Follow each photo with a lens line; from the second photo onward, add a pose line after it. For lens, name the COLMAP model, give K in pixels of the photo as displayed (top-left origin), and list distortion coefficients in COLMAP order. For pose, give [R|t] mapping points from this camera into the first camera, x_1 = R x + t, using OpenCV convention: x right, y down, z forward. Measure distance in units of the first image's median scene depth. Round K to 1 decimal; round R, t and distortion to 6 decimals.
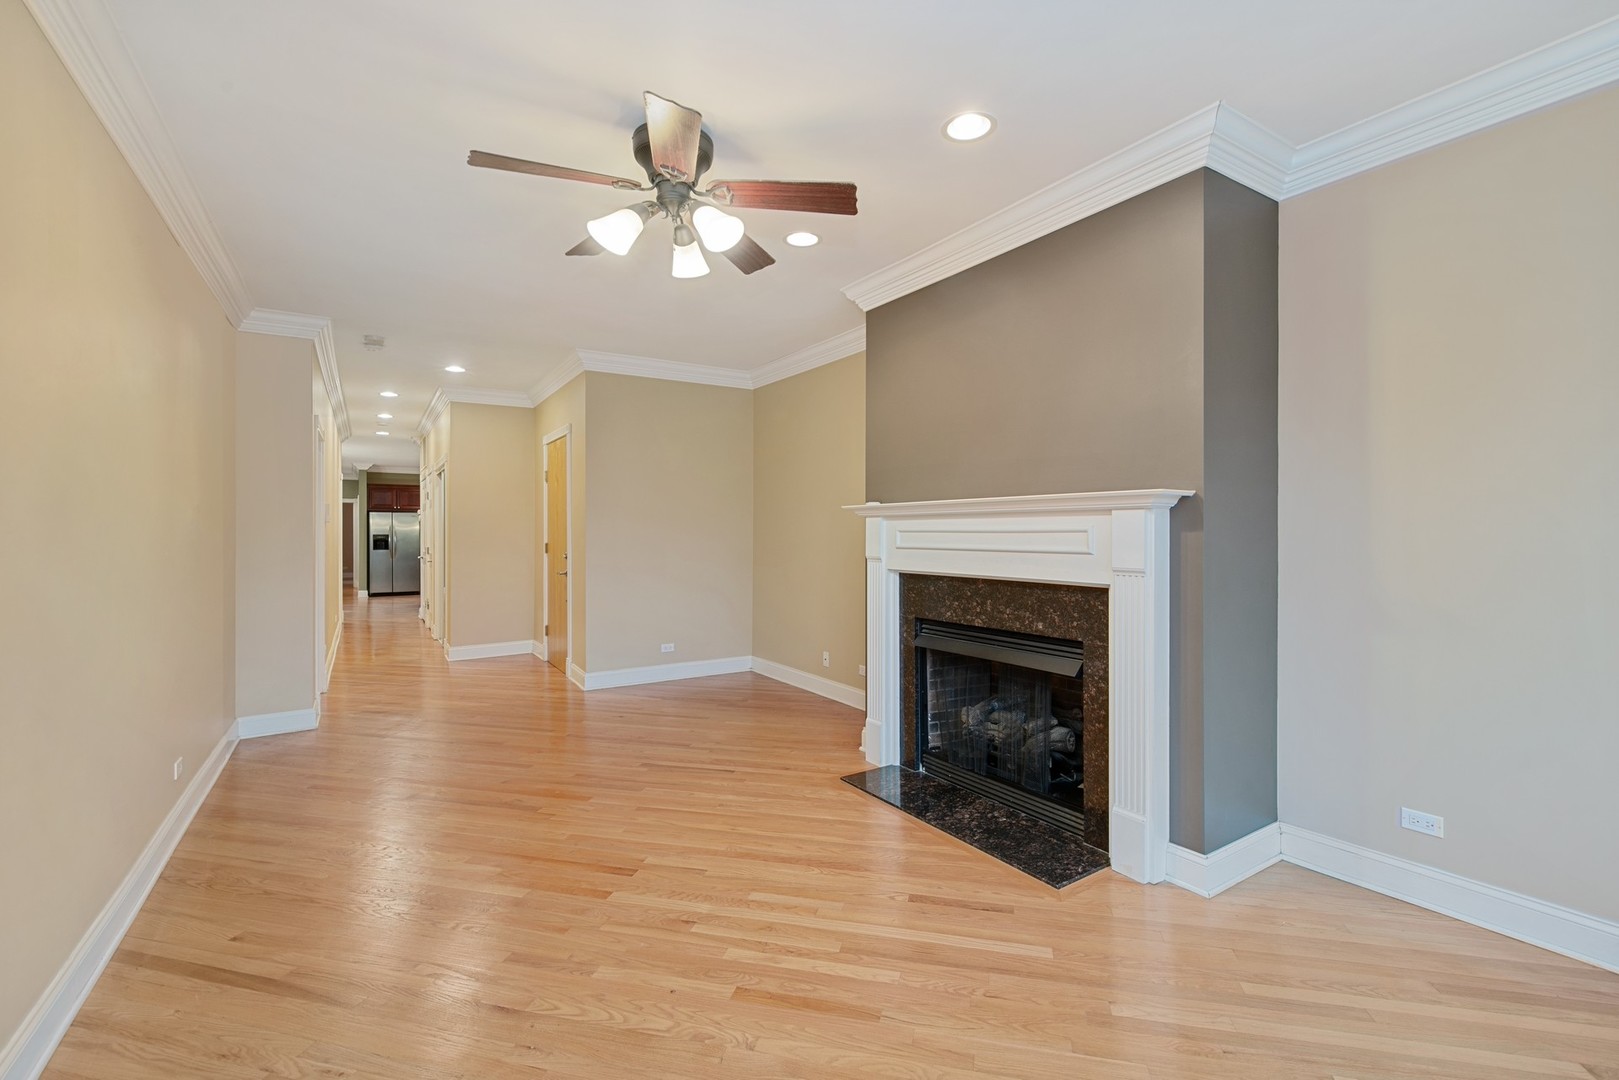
lens RADIAL K [[714.3, 0, 815.0], [0, 714.3, 532.5], [0, 0, 1]] dist [0.000478, -0.000578]
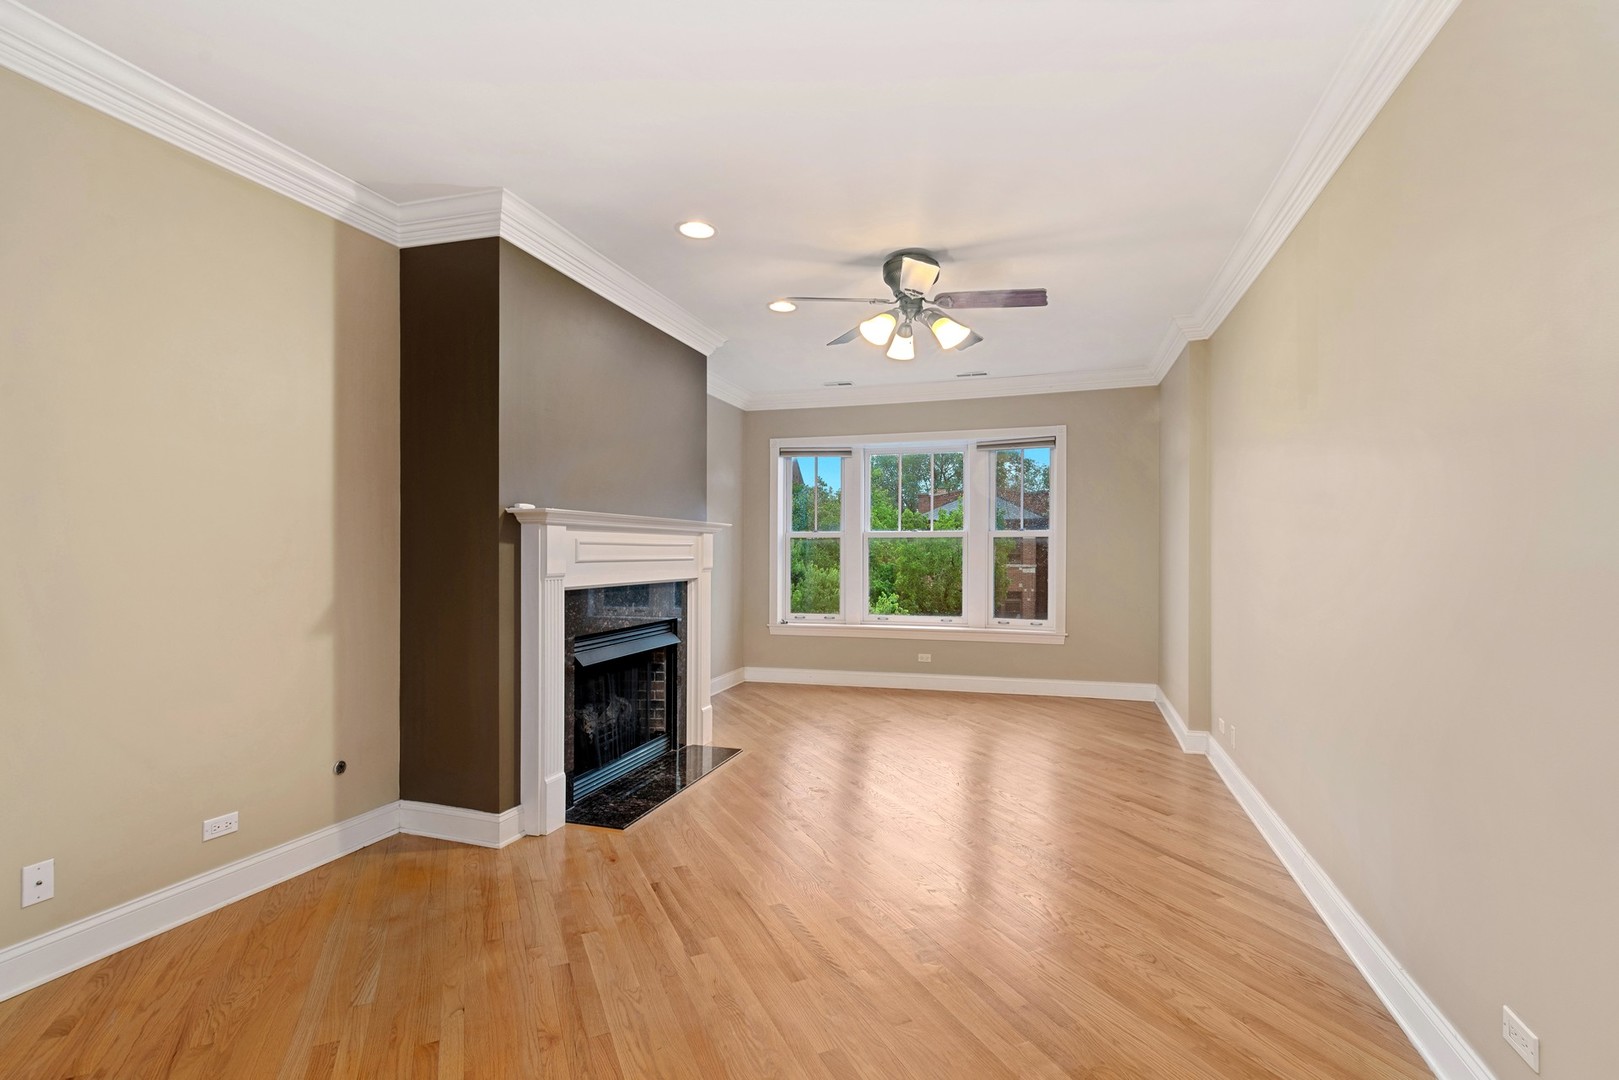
lens RADIAL K [[714.3, 0, 816.3], [0, 714.3, 547.6], [0, 0, 1]] dist [0.000478, -0.000578]
pose [[-0.632726, 0.011609, 0.774289, -0.777400], [0.005468, 0.999930, -0.010524, 0.015040], [-0.774356, -0.002425, -0.632745, 1.357972]]
